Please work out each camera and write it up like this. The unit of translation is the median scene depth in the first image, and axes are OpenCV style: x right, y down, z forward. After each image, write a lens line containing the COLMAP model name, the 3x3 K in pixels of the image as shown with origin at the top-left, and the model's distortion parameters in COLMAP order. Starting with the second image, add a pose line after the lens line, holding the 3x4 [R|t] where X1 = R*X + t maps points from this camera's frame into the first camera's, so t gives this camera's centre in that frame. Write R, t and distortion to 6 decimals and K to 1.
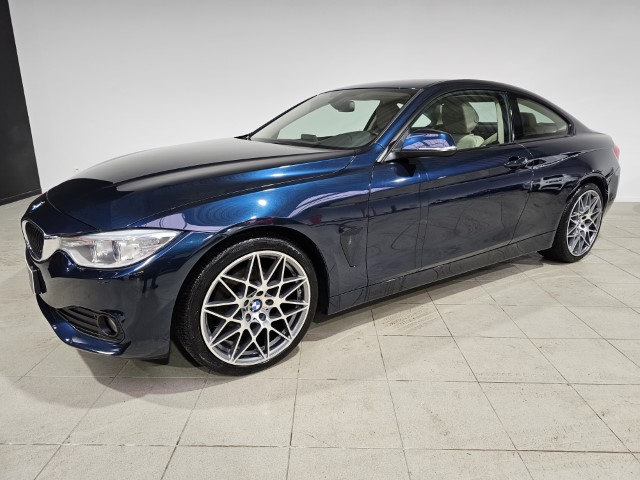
lens RADIAL K [[449.7, 0, 318.5], [0, 449.7, 233.6], [0, 0, 1]] dist [0.067755, -0.027037]
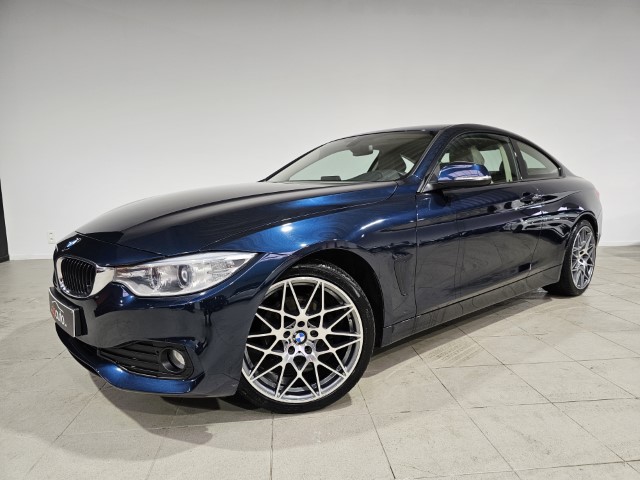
lens RADIAL K [[449.7, 0, 321.2], [0, 449.7, 237.7], [0, 0, 1]] dist [0.067755, -0.027037]
pose [[0.991550, -0.029967, 0.126216, -0.218014], [0.048800, 0.987650, -0.148883, 0.085362], [-0.120196, 0.153784, 0.980767, 0.034830]]
